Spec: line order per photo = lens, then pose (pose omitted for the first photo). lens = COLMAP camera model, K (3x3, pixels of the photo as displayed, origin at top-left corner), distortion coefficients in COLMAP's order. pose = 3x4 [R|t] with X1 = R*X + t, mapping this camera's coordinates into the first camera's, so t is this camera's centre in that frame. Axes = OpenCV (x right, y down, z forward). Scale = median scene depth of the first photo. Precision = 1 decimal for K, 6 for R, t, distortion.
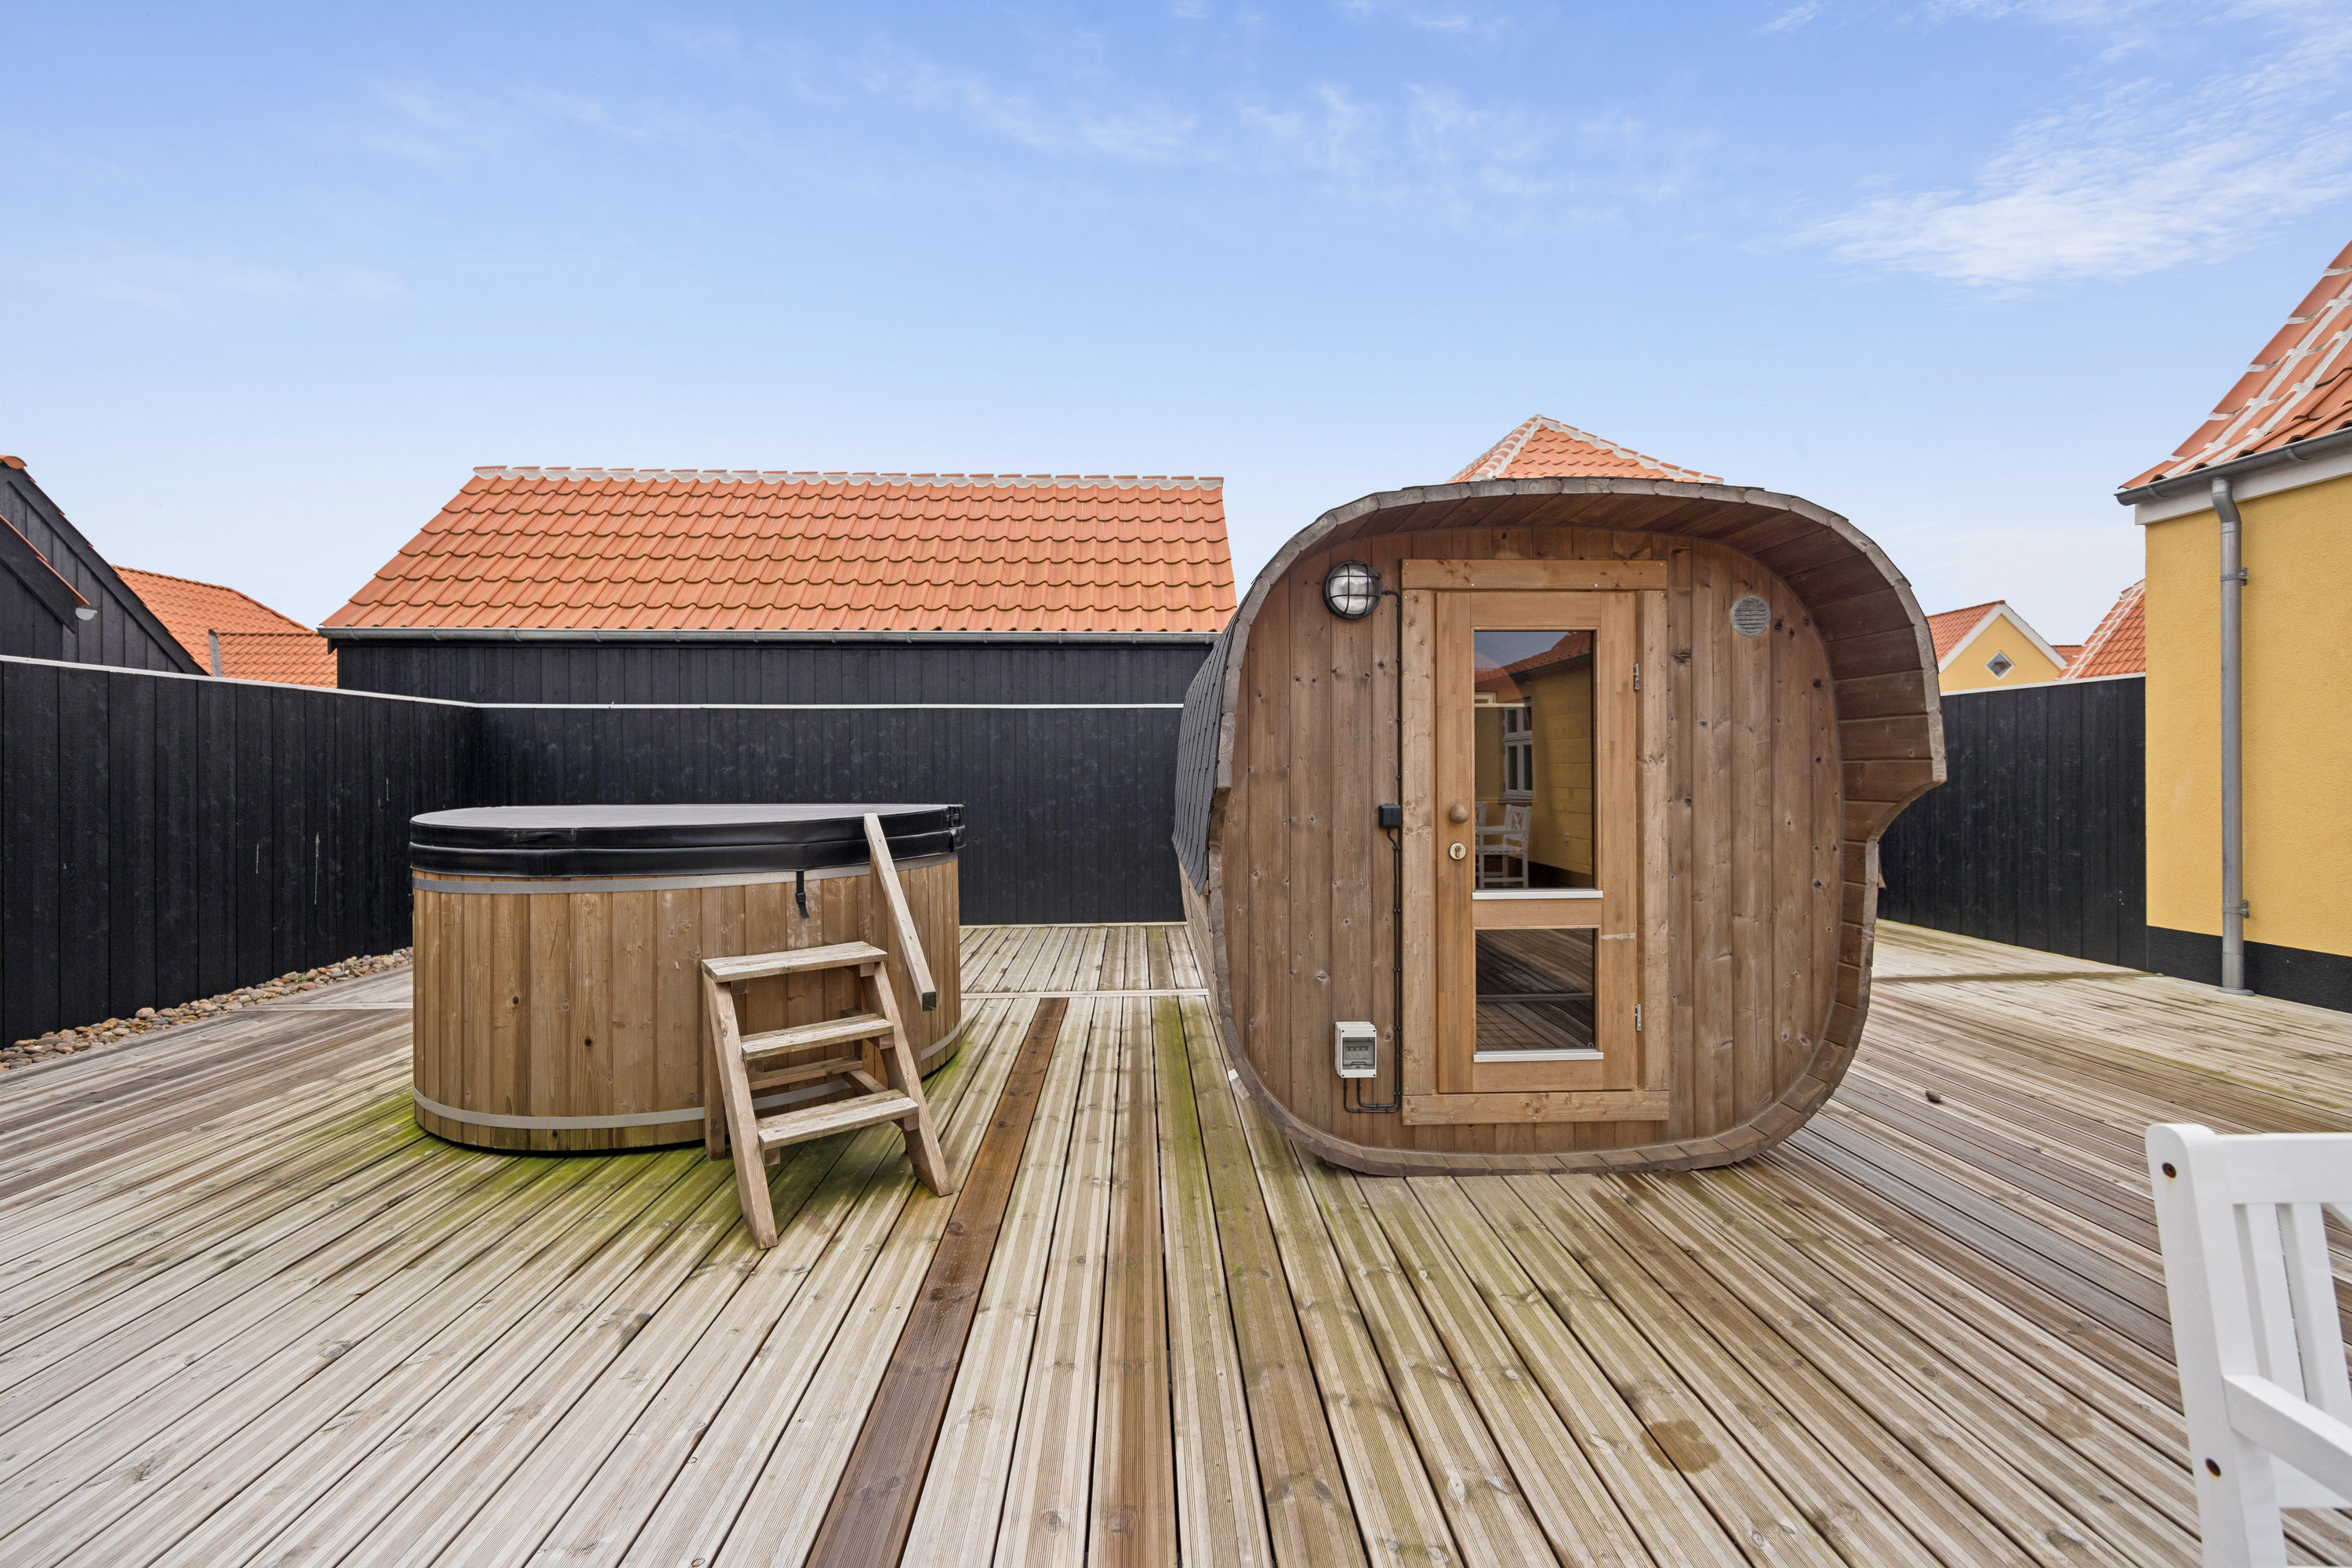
lens RADIAL K [[946.8, 0, 1176.0], [0, 946.8, 784.0], [0, 0, 1]] dist [0.001091, 0.000057]
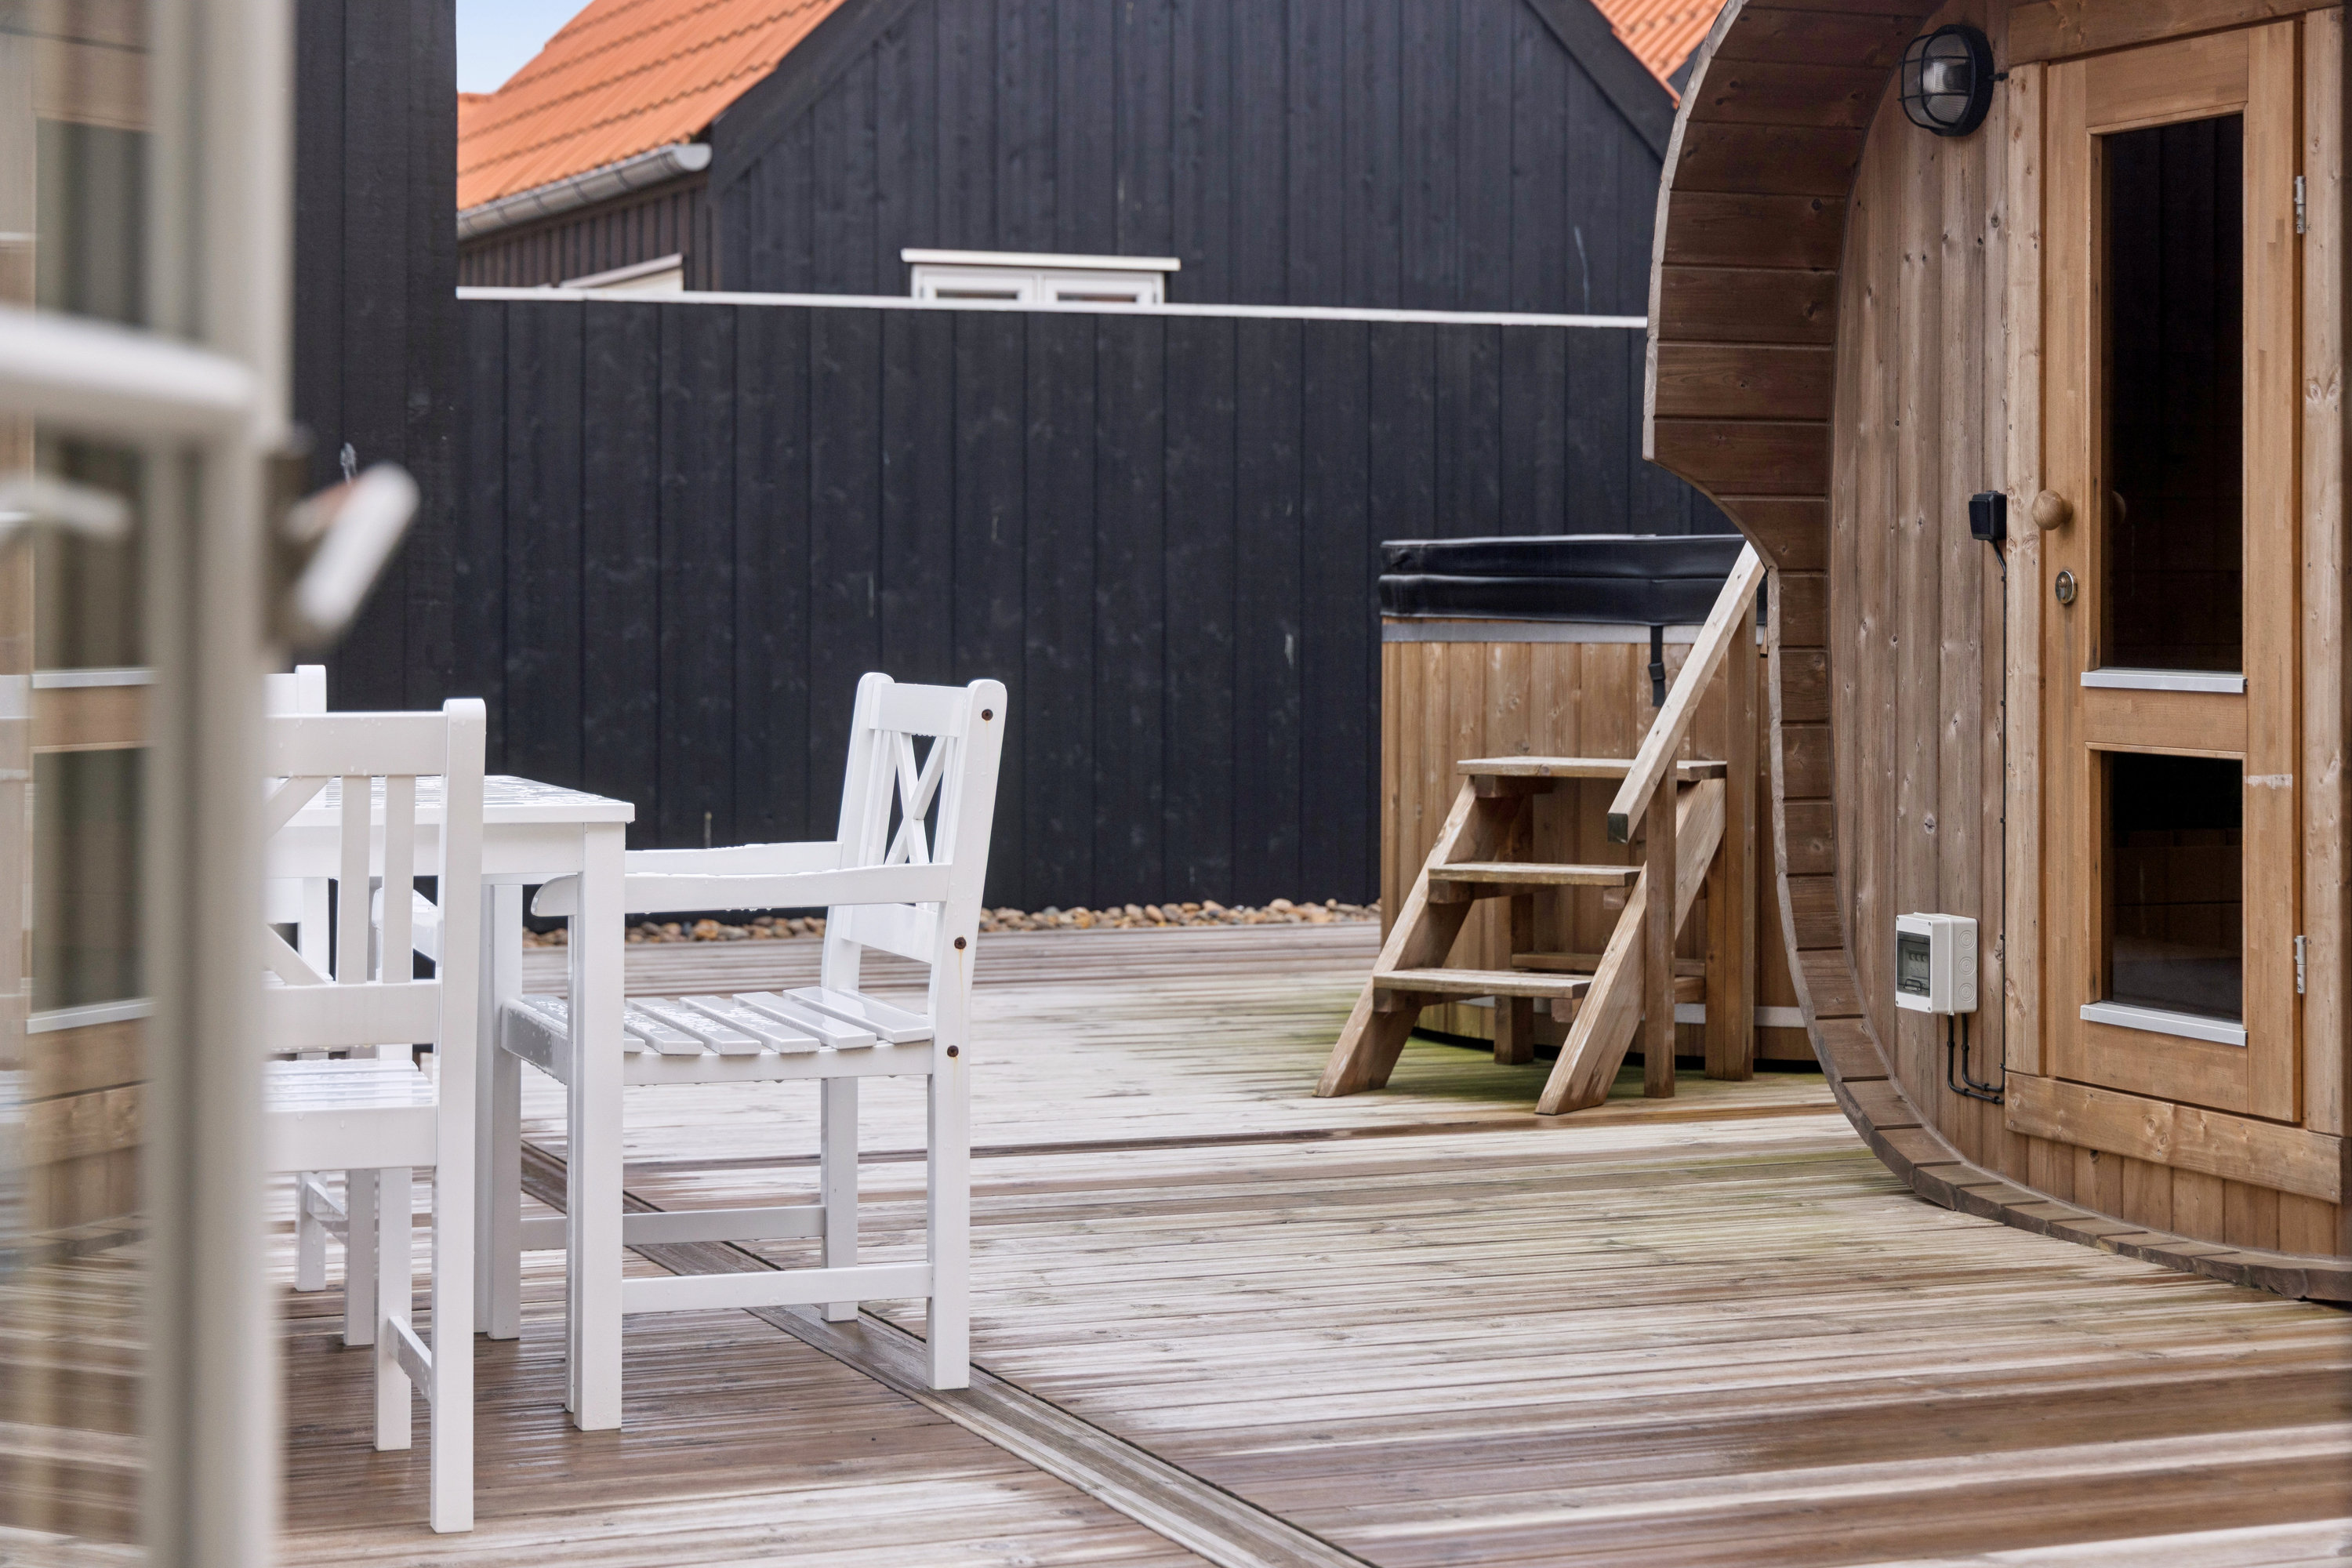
lens RADIAL K [[4341.6, 0, 1176.0], [0, 4341.6, 784.0], [0, 0, 1]] dist [-0.001330, -0.058488]
pose [[0.332487, 0.052520, -0.941644, 2.270625], [-0.022890, 0.998603, 0.047615, 0.076163], [0.942830, 0.005723, 0.333225, -0.191604]]
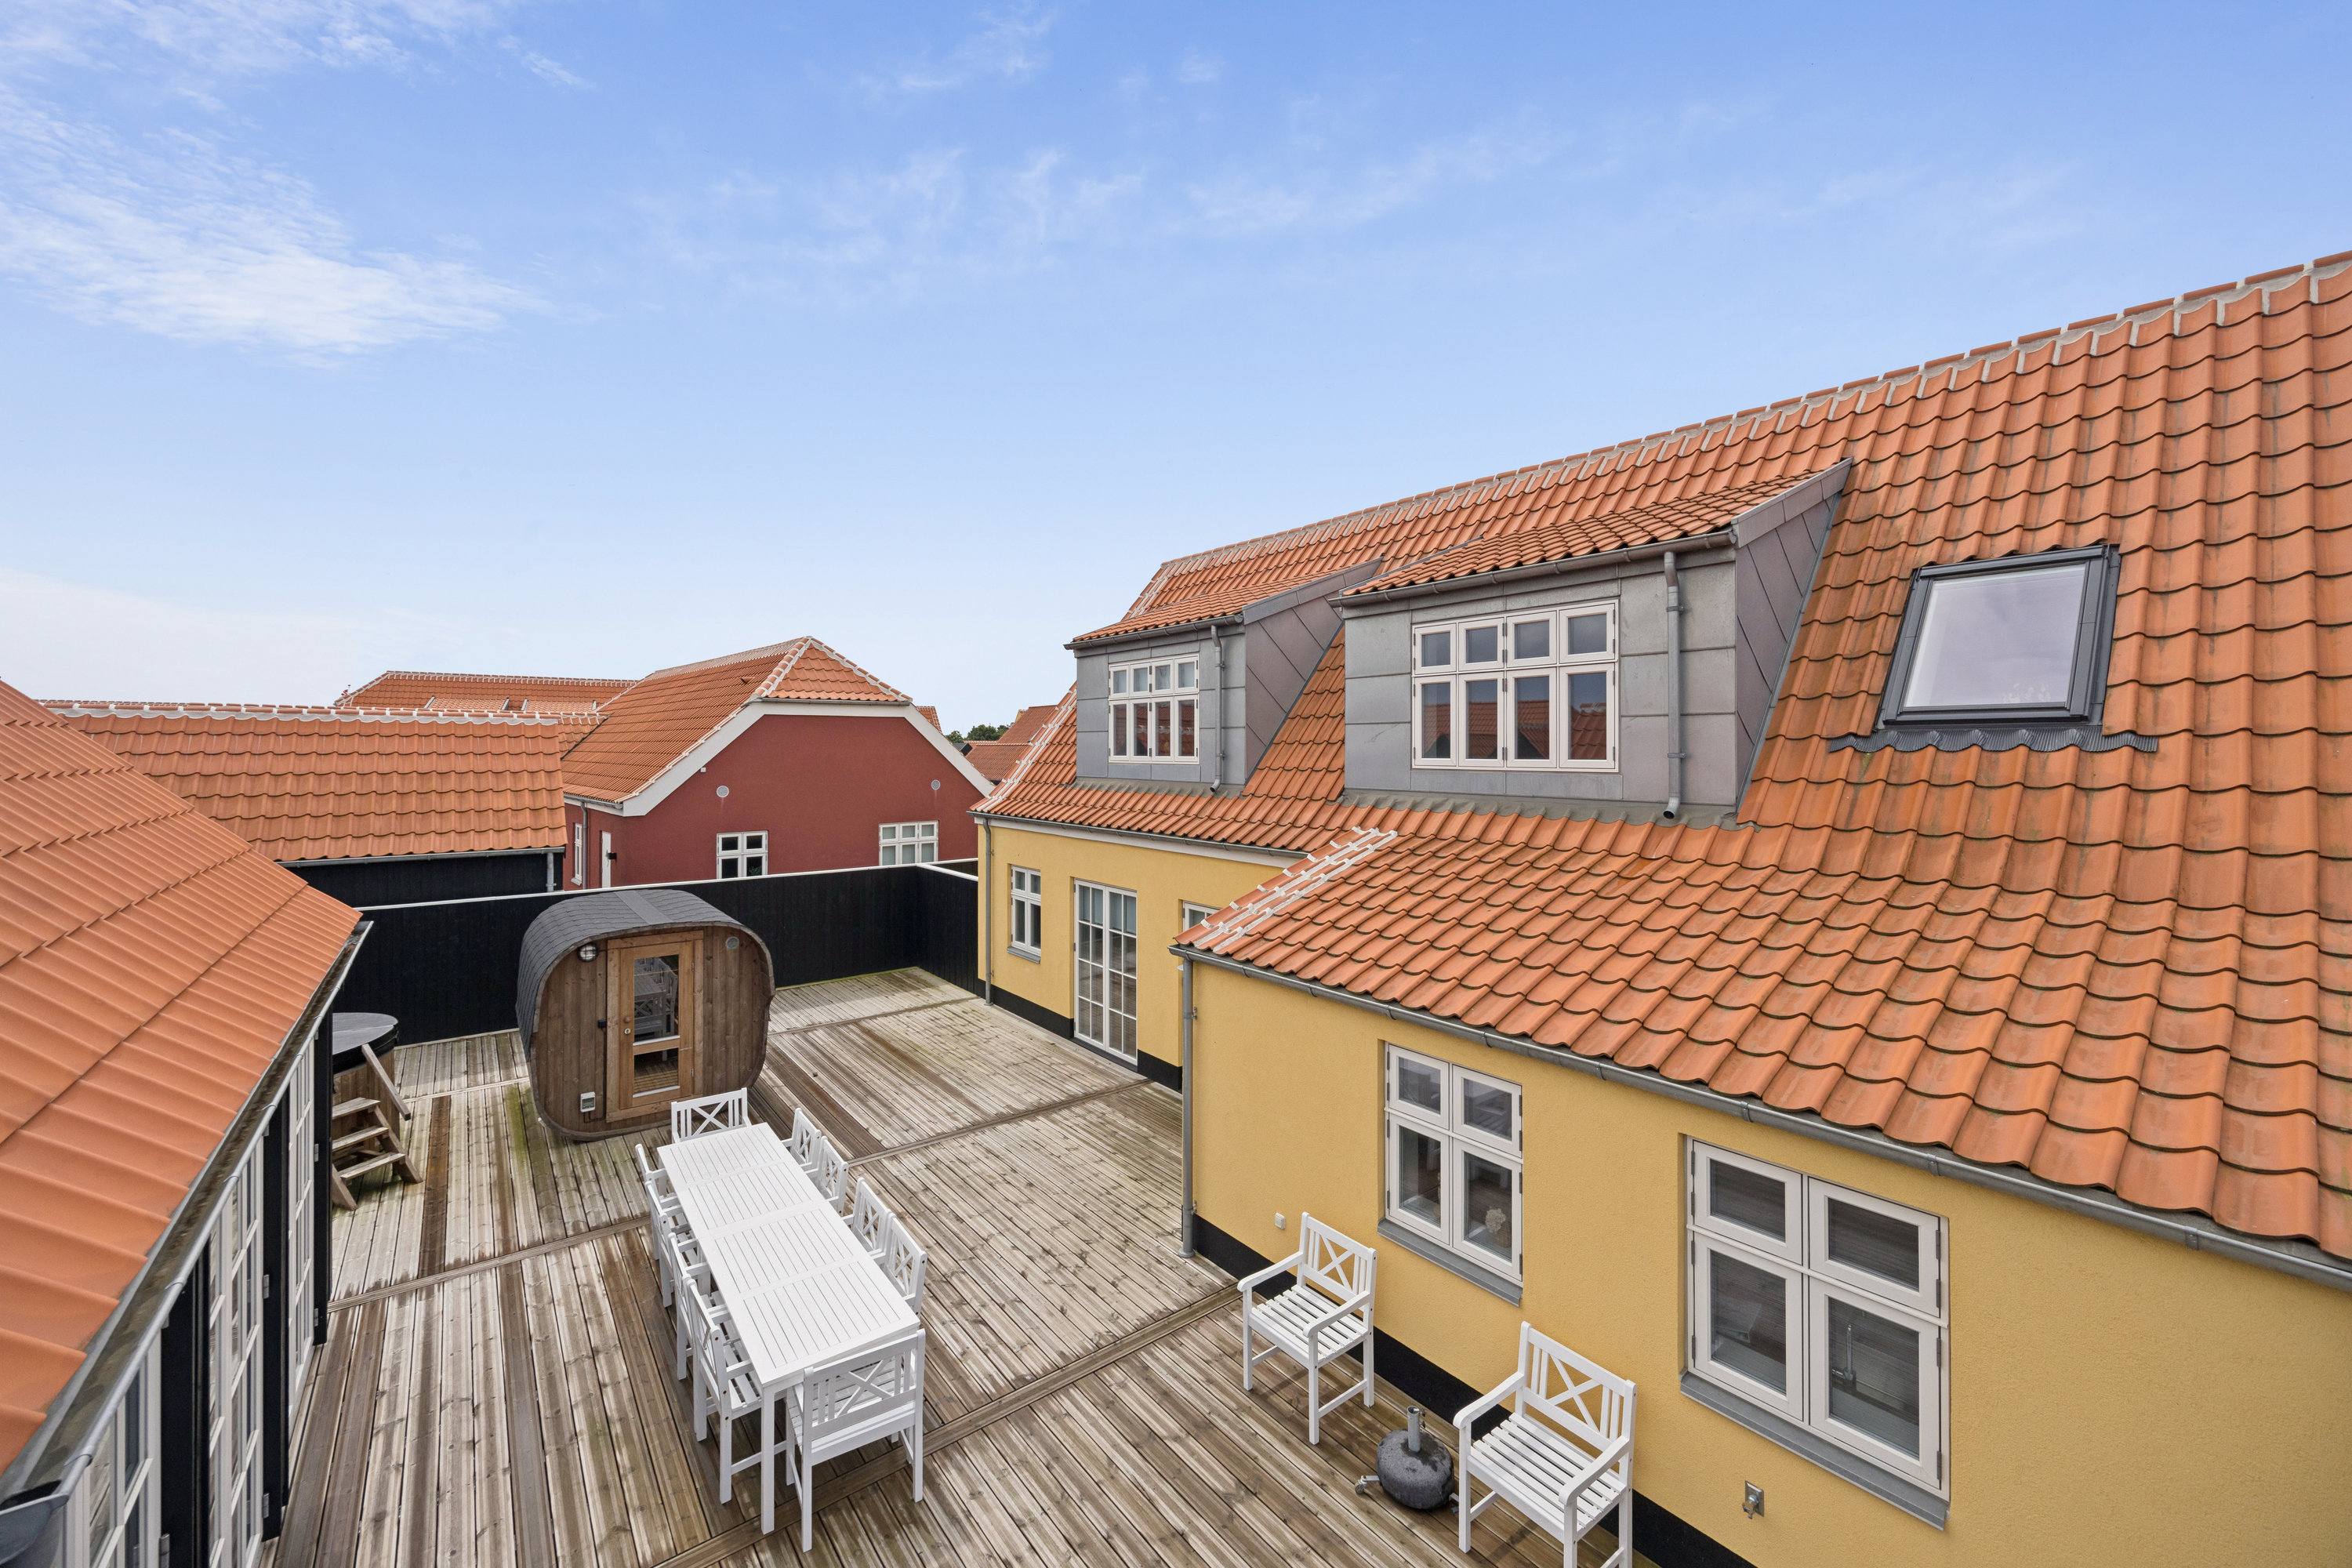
lens RADIAL K [[914.2, 0, 1173.0], [0, 914.2, 746.1], [0, 0, 1]] dist [-0.001712, -0.000140]
pose [[0.813843, 0.010438, 0.580990, -0.000425], [0.002599, 0.999763, -0.021603, -0.796340], [-0.581078, 0.019092, 0.813624, -2.510365]]
